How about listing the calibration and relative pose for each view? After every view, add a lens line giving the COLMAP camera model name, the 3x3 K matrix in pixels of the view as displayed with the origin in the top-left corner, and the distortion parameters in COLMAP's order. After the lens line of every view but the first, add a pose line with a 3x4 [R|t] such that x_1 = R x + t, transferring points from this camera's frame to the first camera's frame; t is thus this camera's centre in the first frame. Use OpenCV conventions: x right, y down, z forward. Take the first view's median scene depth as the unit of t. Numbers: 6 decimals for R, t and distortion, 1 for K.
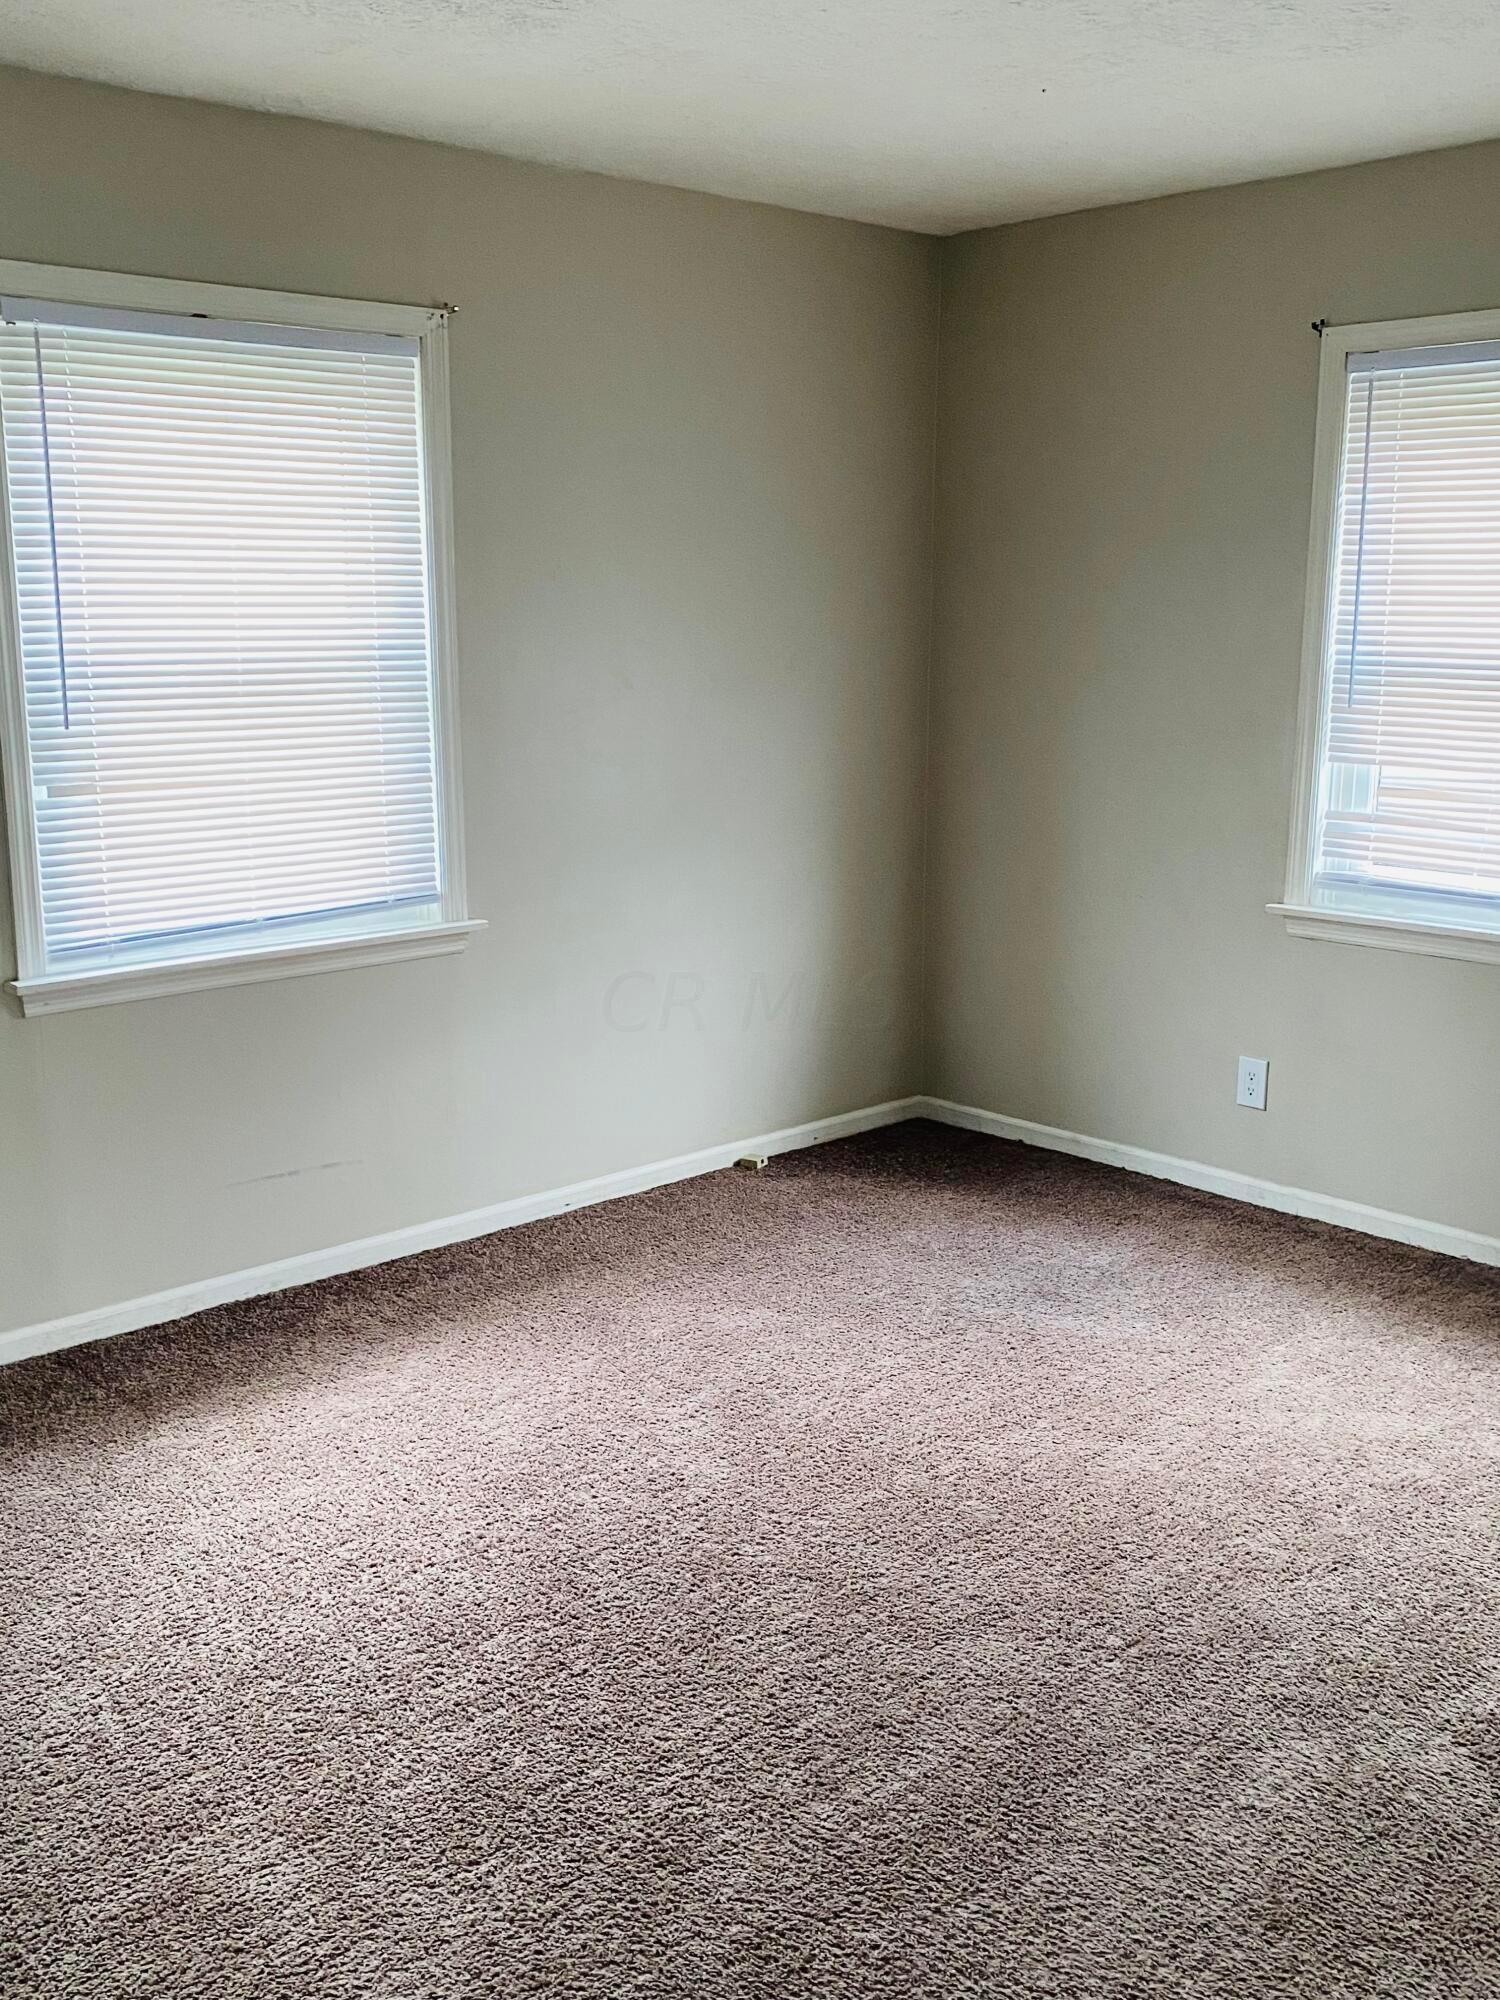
lens RADIAL K [[1986.2, 0, 750.0], [0, 1986.2, 1000.0], [0, 0, 1]] dist [0.092748, -0.022625]
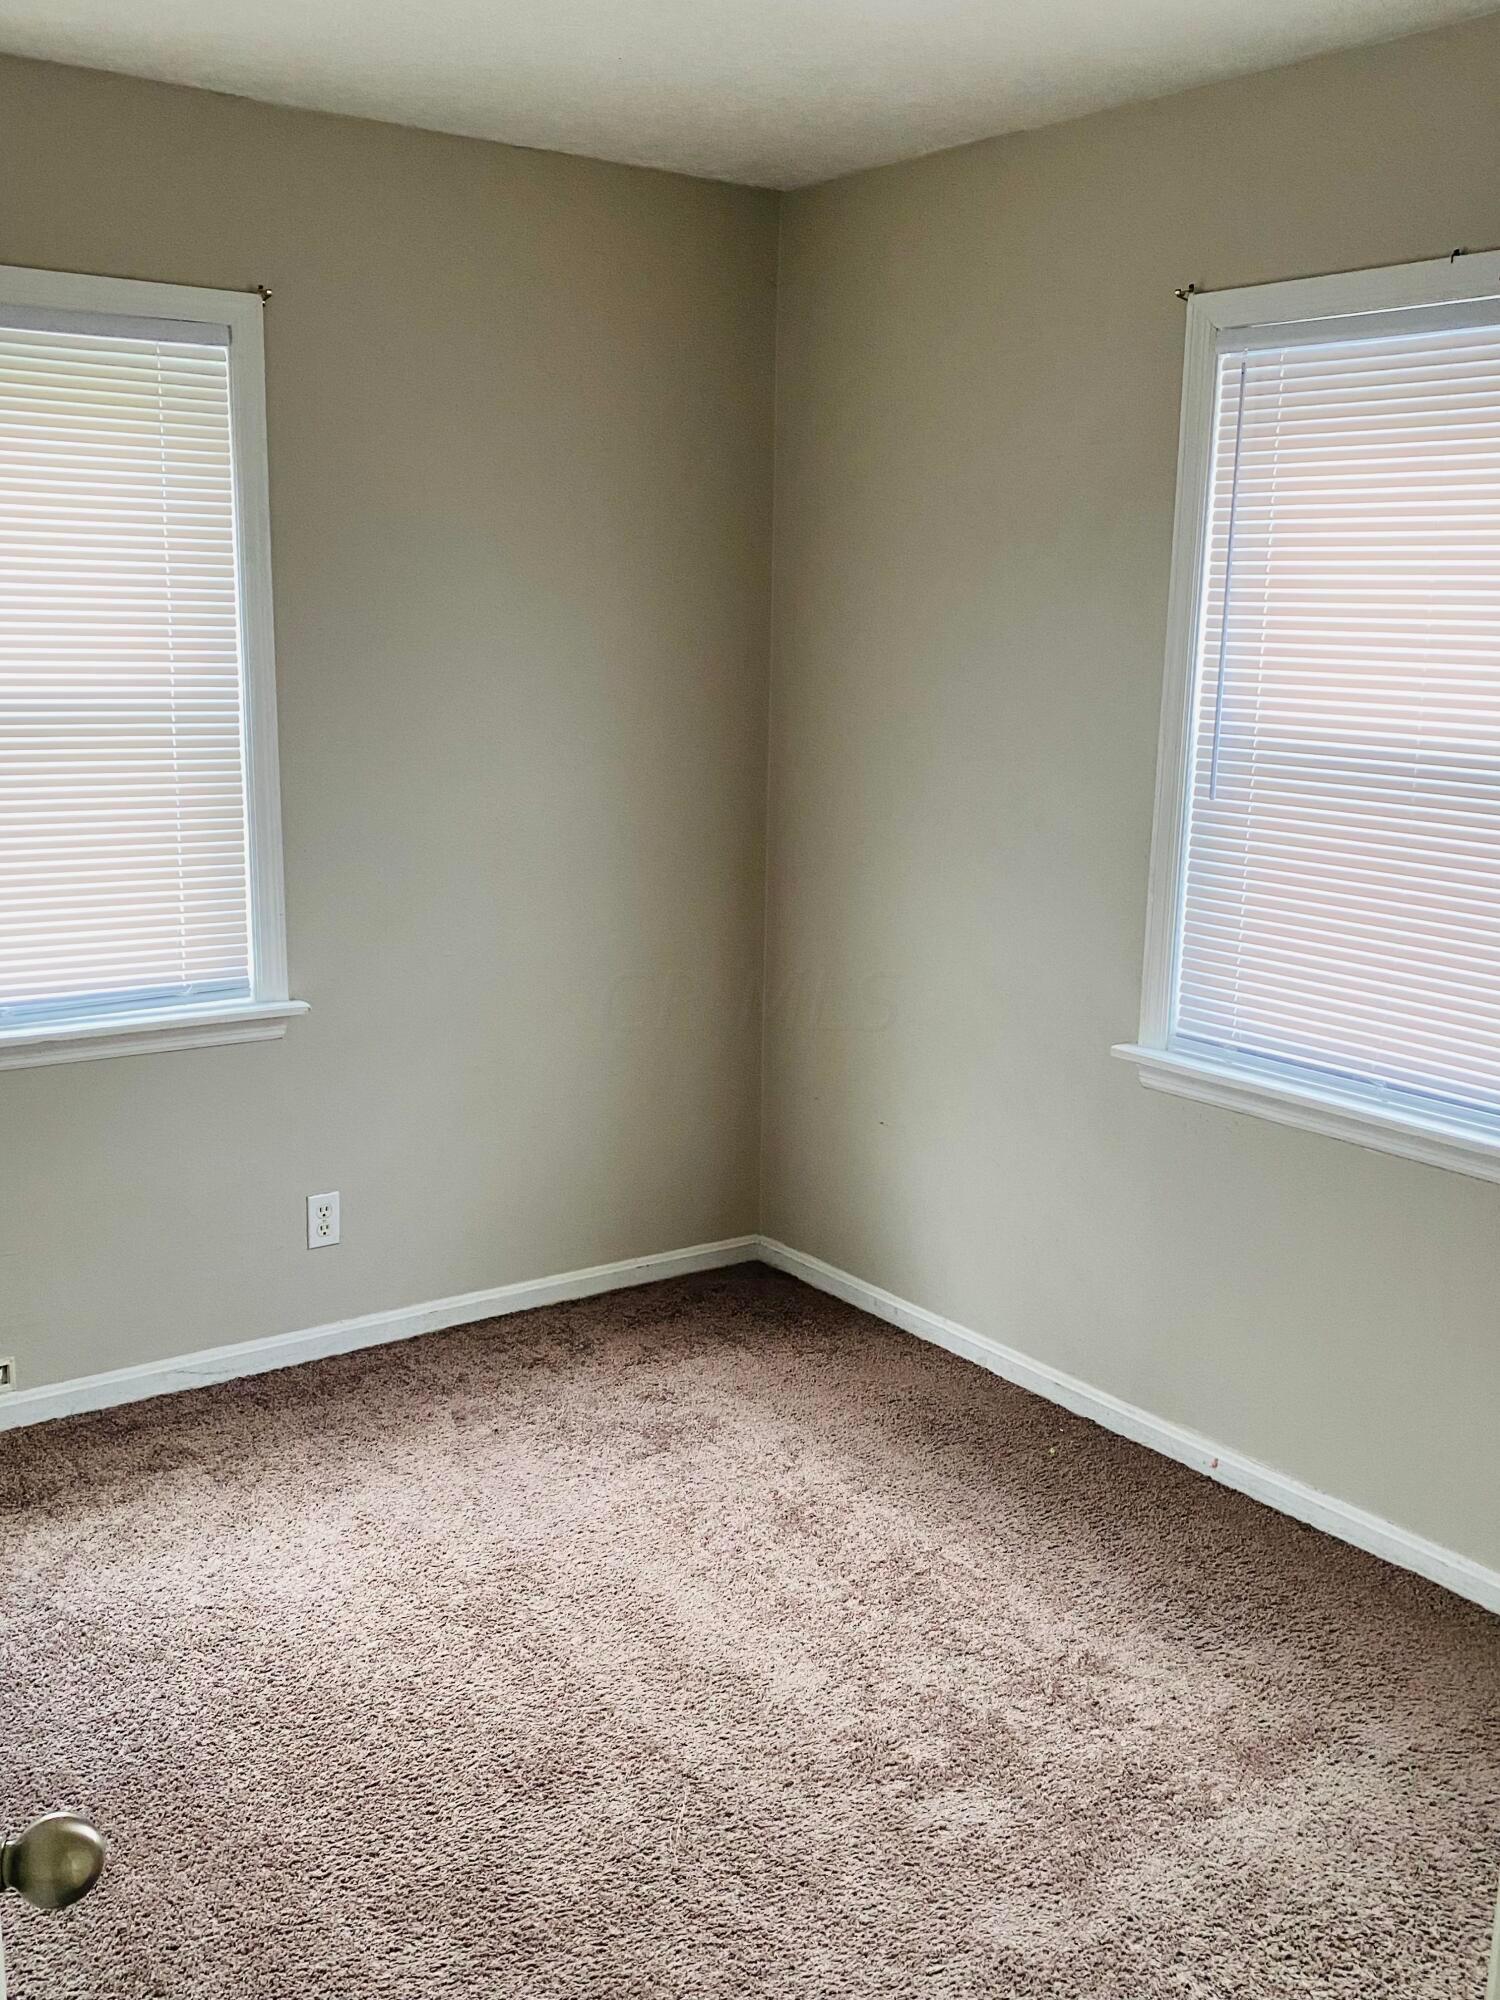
lens RADIAL K [[2001.4, 0, 747.8], [0, 2001.4, 1056.3], [0, 0, 1]] dist [0.098324, 0.000424]
pose [[0.993600, 0.032629, -0.108138, 0.171659], [-0.031810, 0.999451, 0.009295, -0.034630], [0.108382, -0.005796, 0.994092, 0.164932]]
